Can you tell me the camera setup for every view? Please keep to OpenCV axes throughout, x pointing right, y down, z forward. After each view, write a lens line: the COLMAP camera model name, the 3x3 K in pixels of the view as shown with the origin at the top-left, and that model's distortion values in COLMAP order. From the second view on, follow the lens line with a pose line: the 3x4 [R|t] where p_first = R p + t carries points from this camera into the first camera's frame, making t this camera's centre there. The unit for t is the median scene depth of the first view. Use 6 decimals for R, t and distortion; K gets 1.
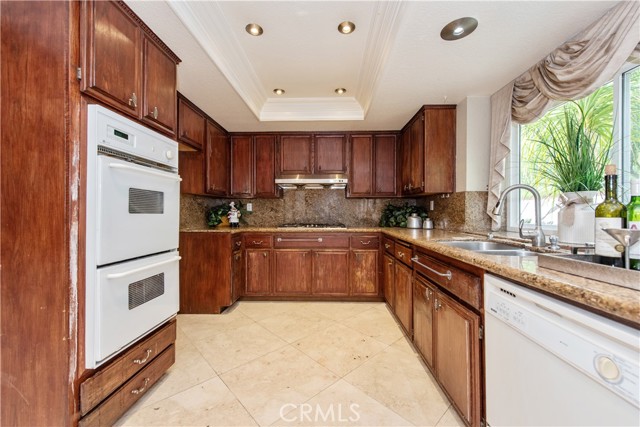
lens RADIAL K [[255.8, 0, 320.0], [0, 255.8, 213.5], [0, 0, 1]] dist [-0.001152, -0.000692]
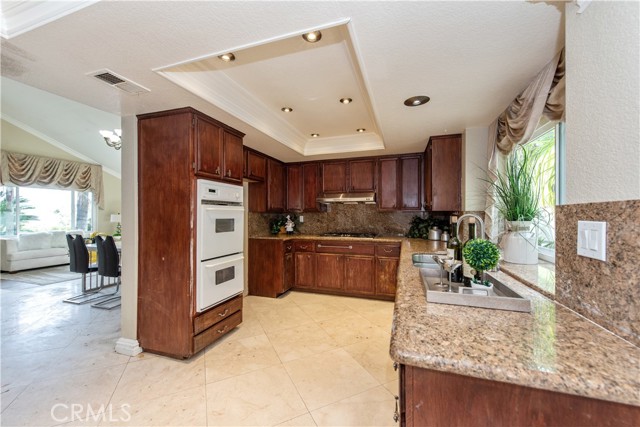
lens RADIAL K [[255.6, 0, 315.2], [0, 255.6, 214.2], [0, 0, 1]] dist [0.001216, 0.000068]
pose [[0.950987, -0.002646, -0.309218, 0.271108], [0.002617, 0.999996, -0.000510, -0.070126], [0.309219, -0.000324, 0.950991, -0.285285]]
